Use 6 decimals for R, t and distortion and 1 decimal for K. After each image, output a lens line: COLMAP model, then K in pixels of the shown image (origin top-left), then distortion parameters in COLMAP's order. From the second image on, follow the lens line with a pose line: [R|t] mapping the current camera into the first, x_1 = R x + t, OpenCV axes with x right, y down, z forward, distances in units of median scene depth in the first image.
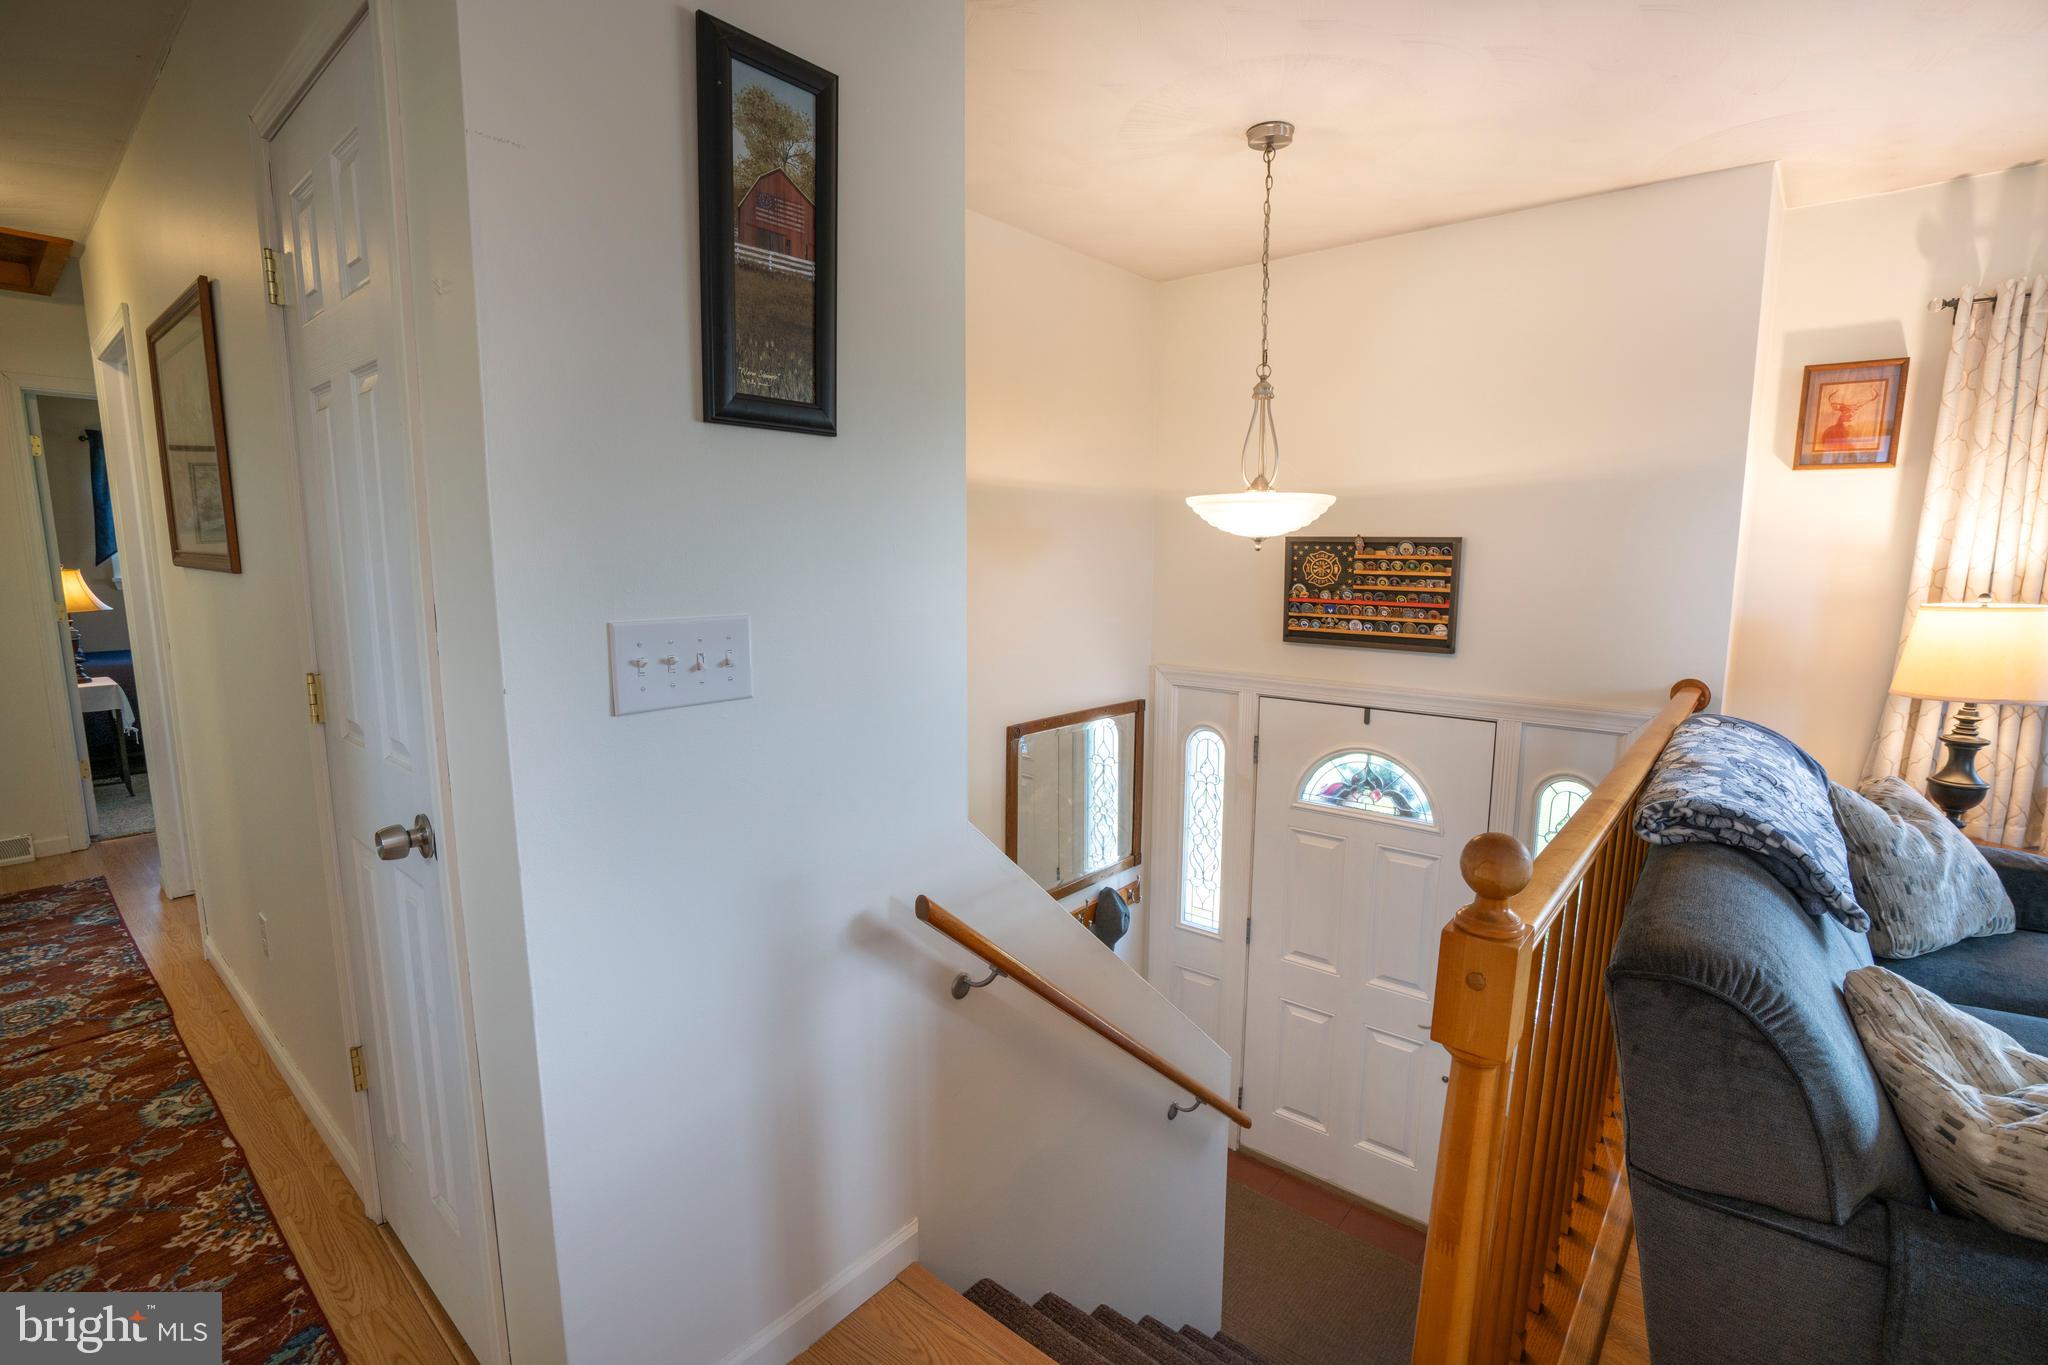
lens RADIAL K [[943.8, 0, 1021.0], [0, 943.8, 687.4], [0, 0, 1]] dist [-0.060700, 0.023325]
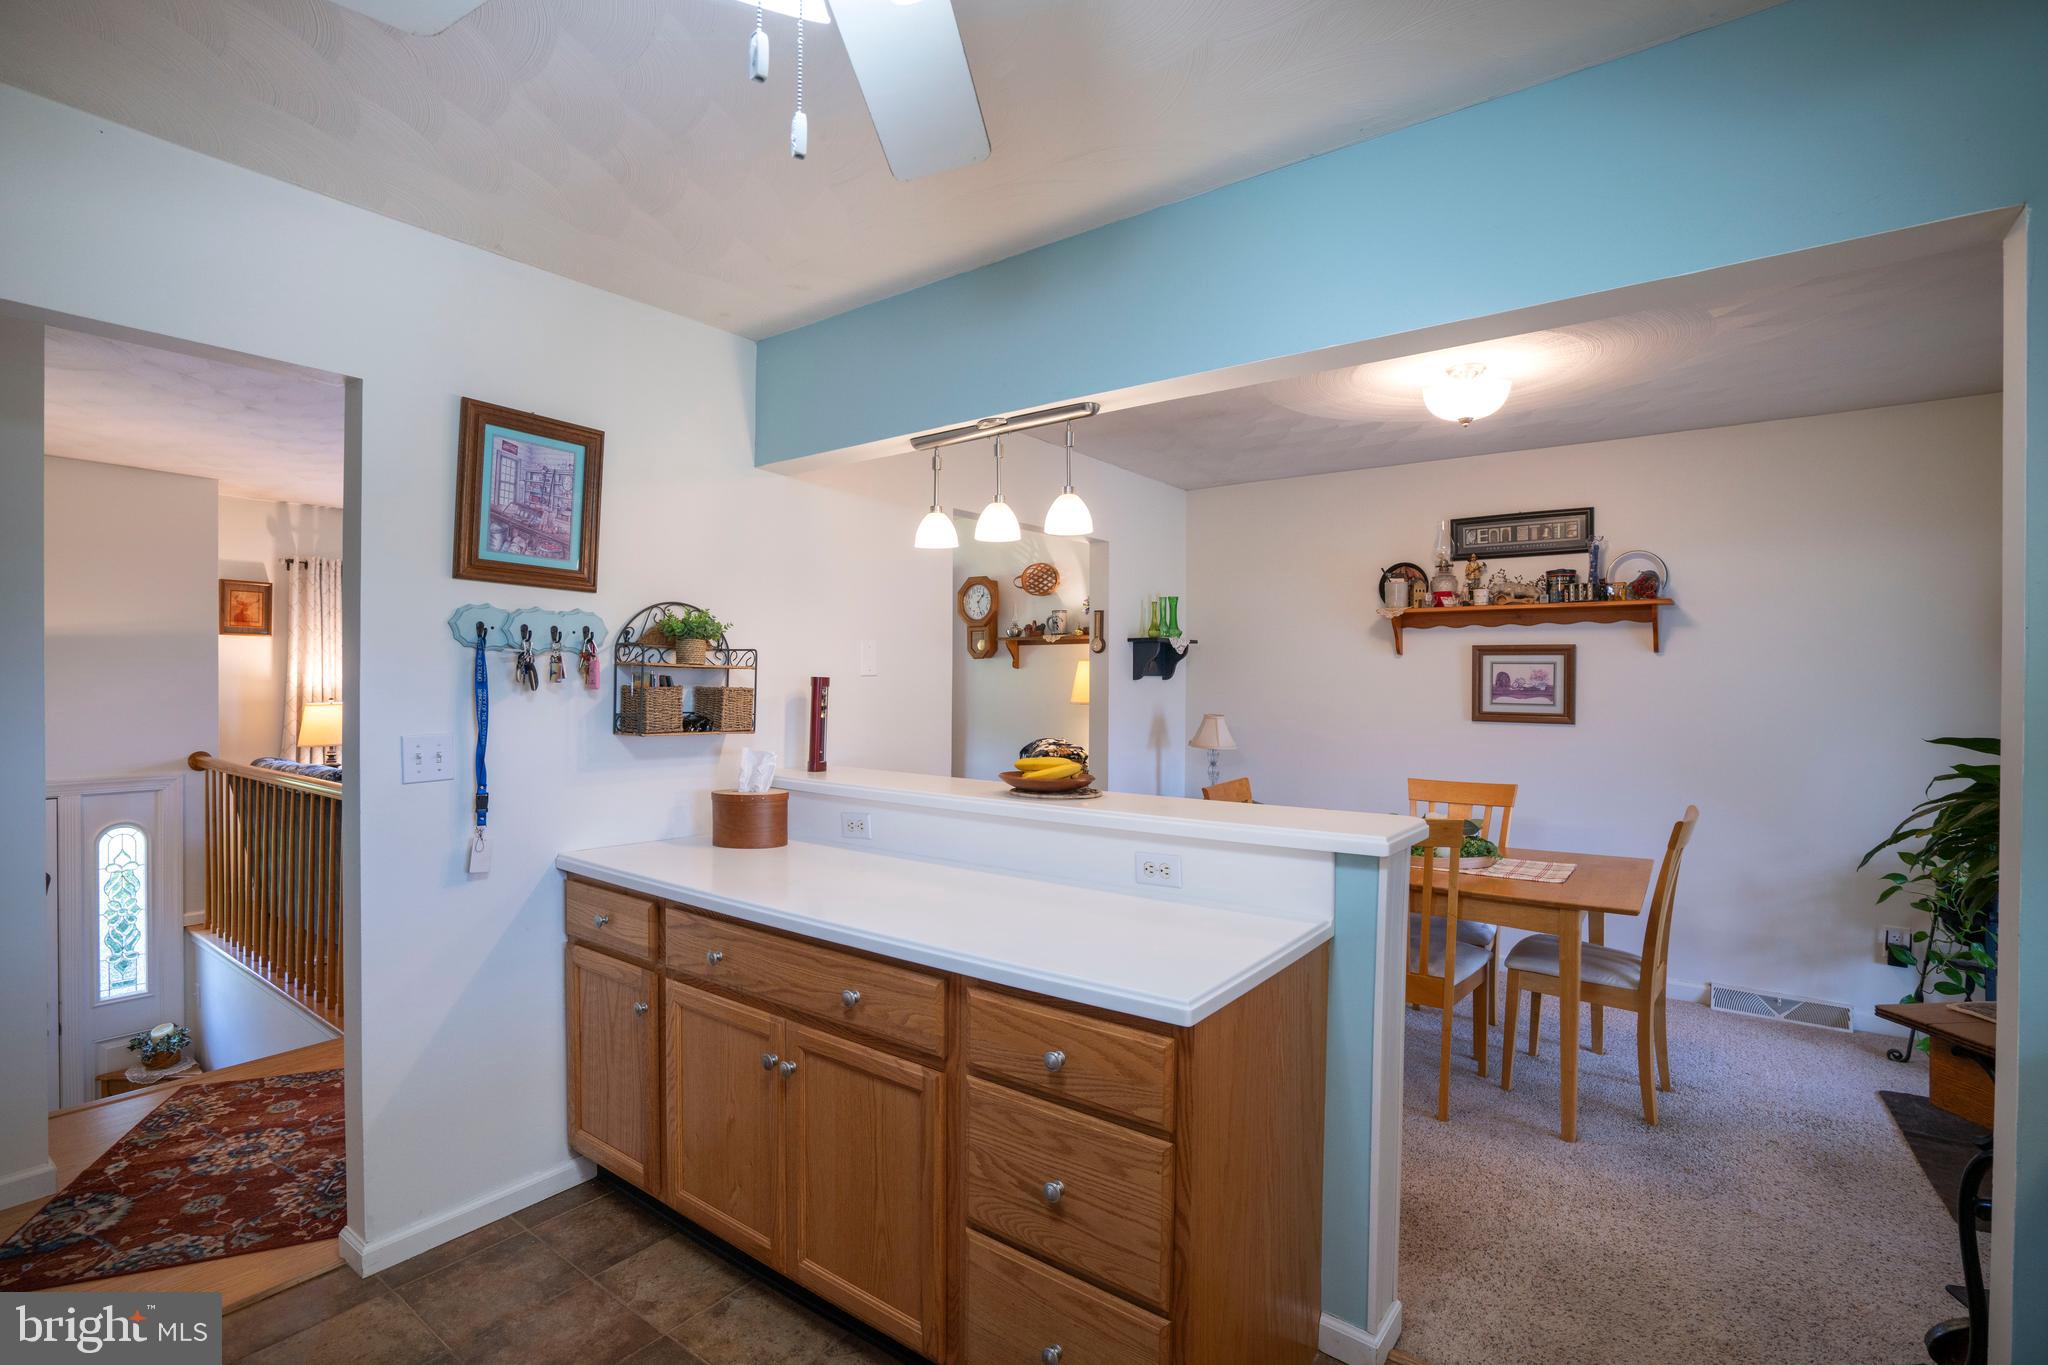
lens RADIAL K [[943.8, 0, 1021.0], [0, 943.8, 687.4], [0, 0, 1]] dist [-0.060700, 0.023325]
pose [[-0.068660, -0.010252, 0.997587, -1.103604], [0.140638, 0.989862, 0.019852, 0.054531], [-0.987677, 0.141661, -0.066522, -0.447970]]
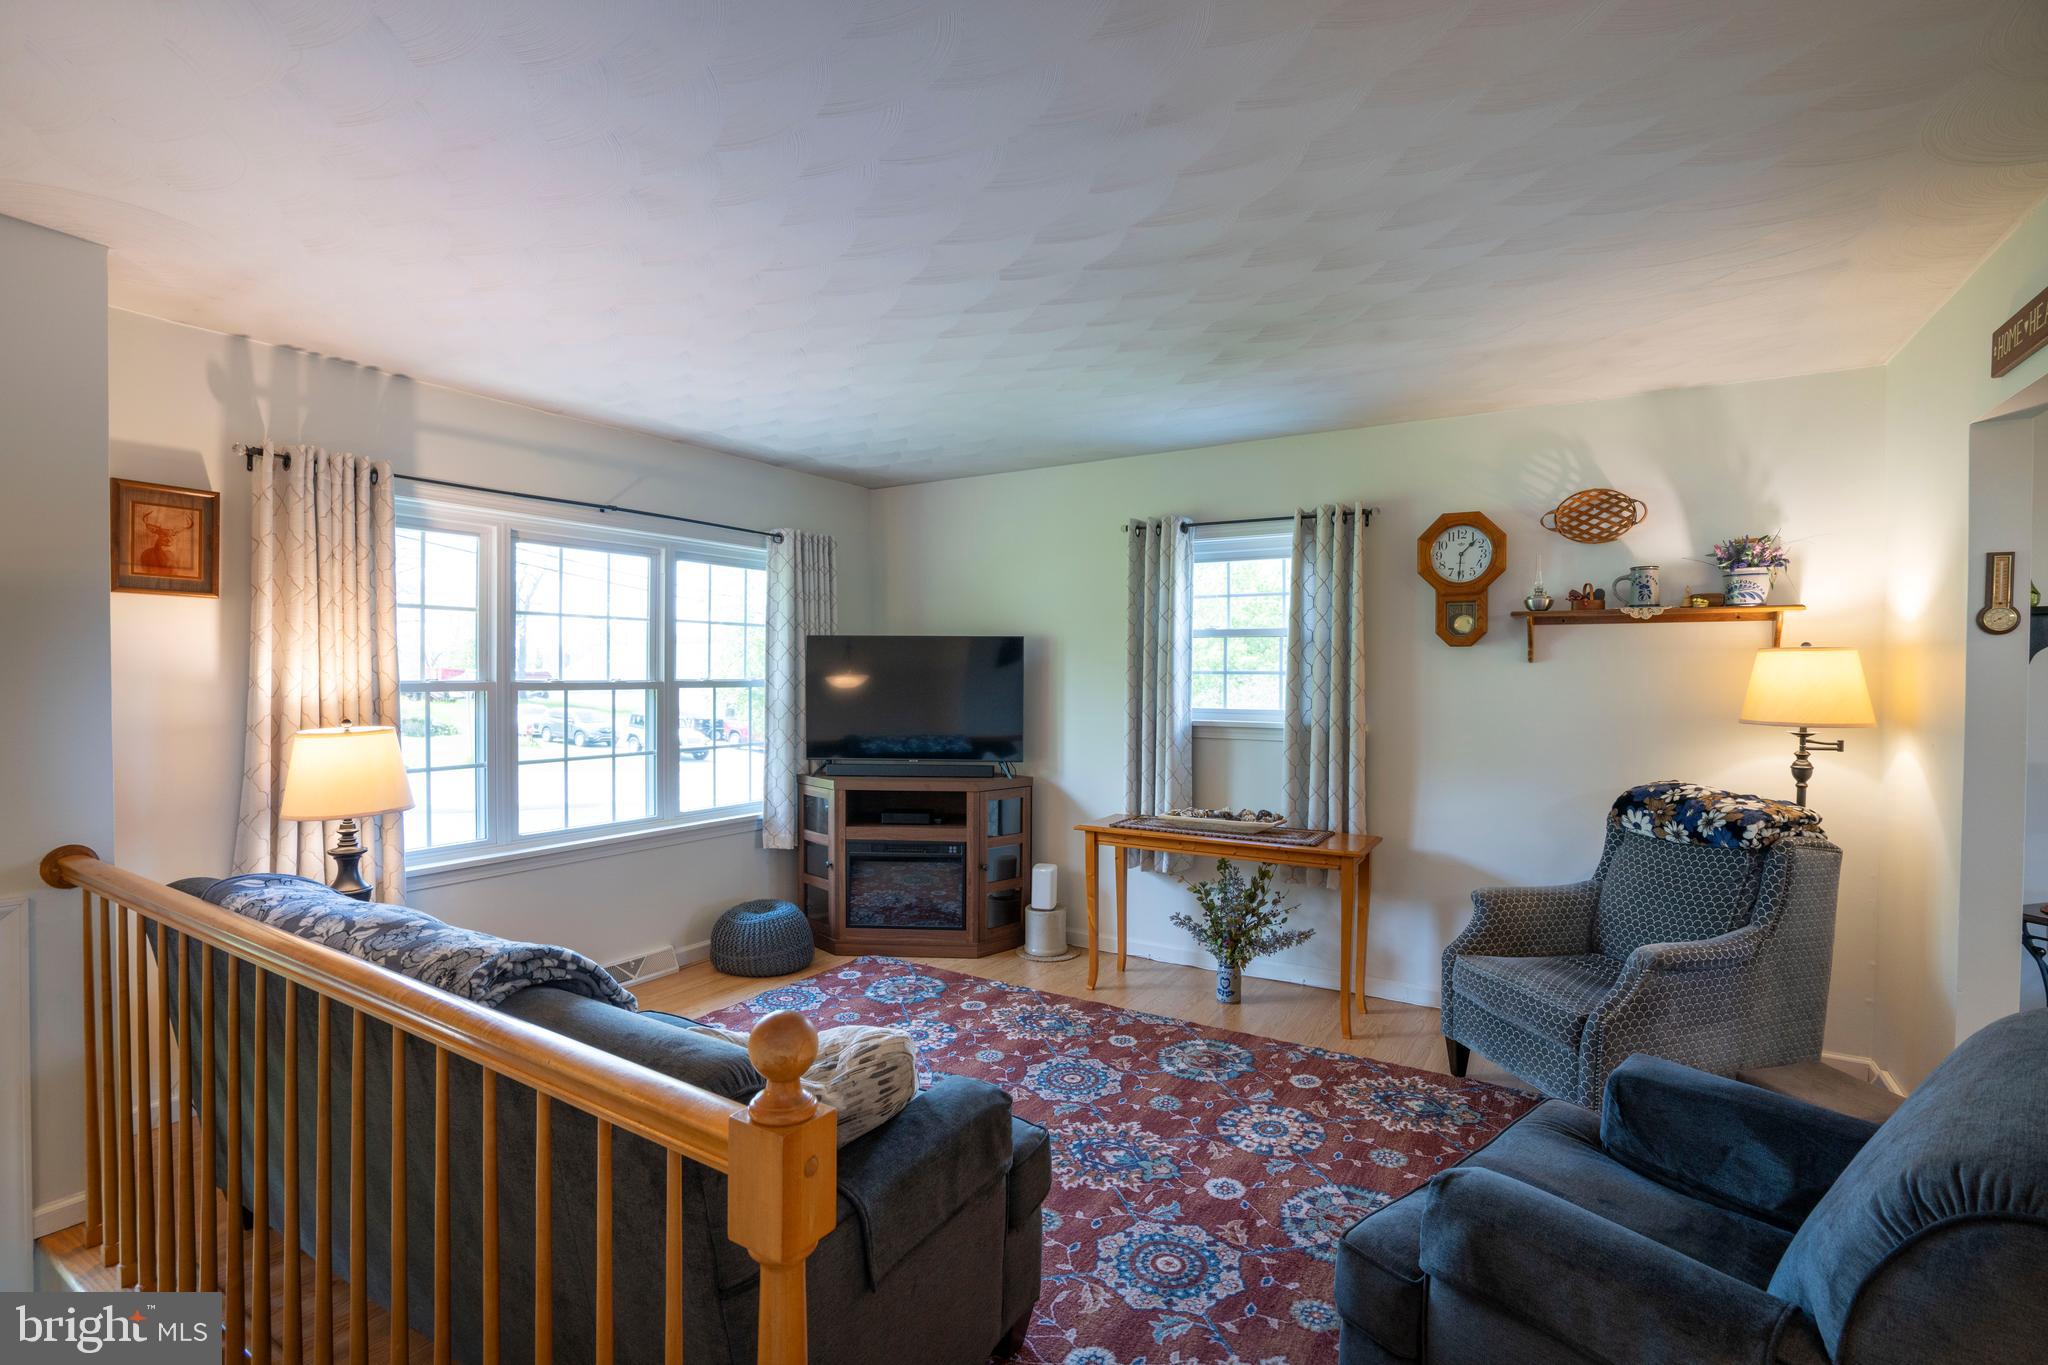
lens RADIAL K [[943.8, 0, 1021.0], [0, 943.8, 687.4], [0, 0, 1]] dist [-0.060700, 0.023325]
pose [[-0.145913, -0.018554, 0.989123, -0.159836], [0.138667, 0.989570, 0.039018, -0.060047], [-0.979531, 0.142852, -0.141818, 0.282038]]
